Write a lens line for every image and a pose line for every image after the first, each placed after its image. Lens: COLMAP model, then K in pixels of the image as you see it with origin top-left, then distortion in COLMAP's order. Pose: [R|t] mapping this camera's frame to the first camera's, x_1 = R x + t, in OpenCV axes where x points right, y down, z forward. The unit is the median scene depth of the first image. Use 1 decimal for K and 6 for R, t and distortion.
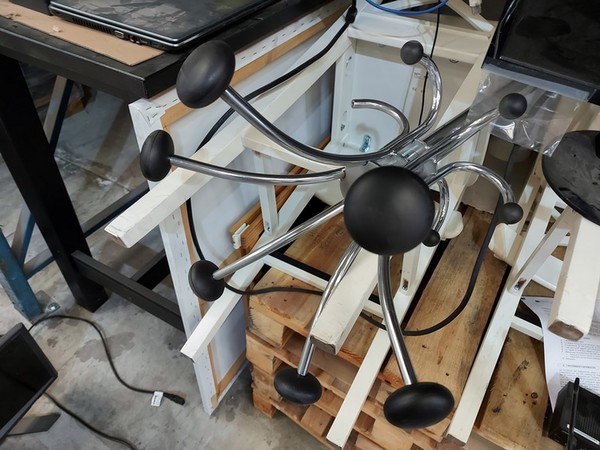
lens RADIAL K [[428.4, 0, 300.7], [0, 428.4, 228.1], [0, 0, 1]] dist [0.040438, -0.028746]
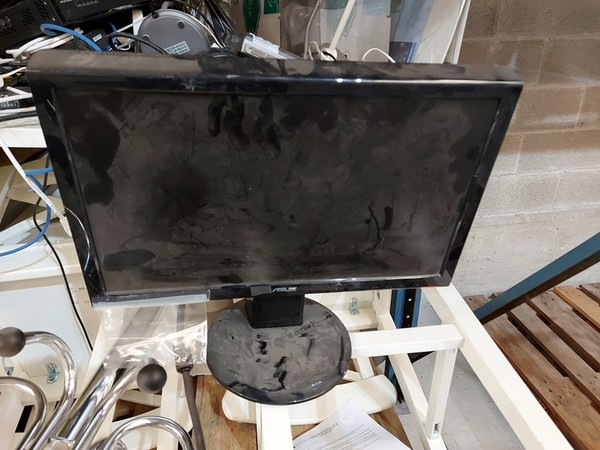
lens RADIAL K [[428.4, 0, 300.0], [0, 428.4, 228.0], [0, 0, 1]] dist [0.040438, -0.028746]
pose [[0.769938, -0.331026, 0.545542, 0.206117], [0.474734, 0.868425, -0.143057, -0.119850], [-0.426407, 0.369132, 0.825783, 0.015778]]
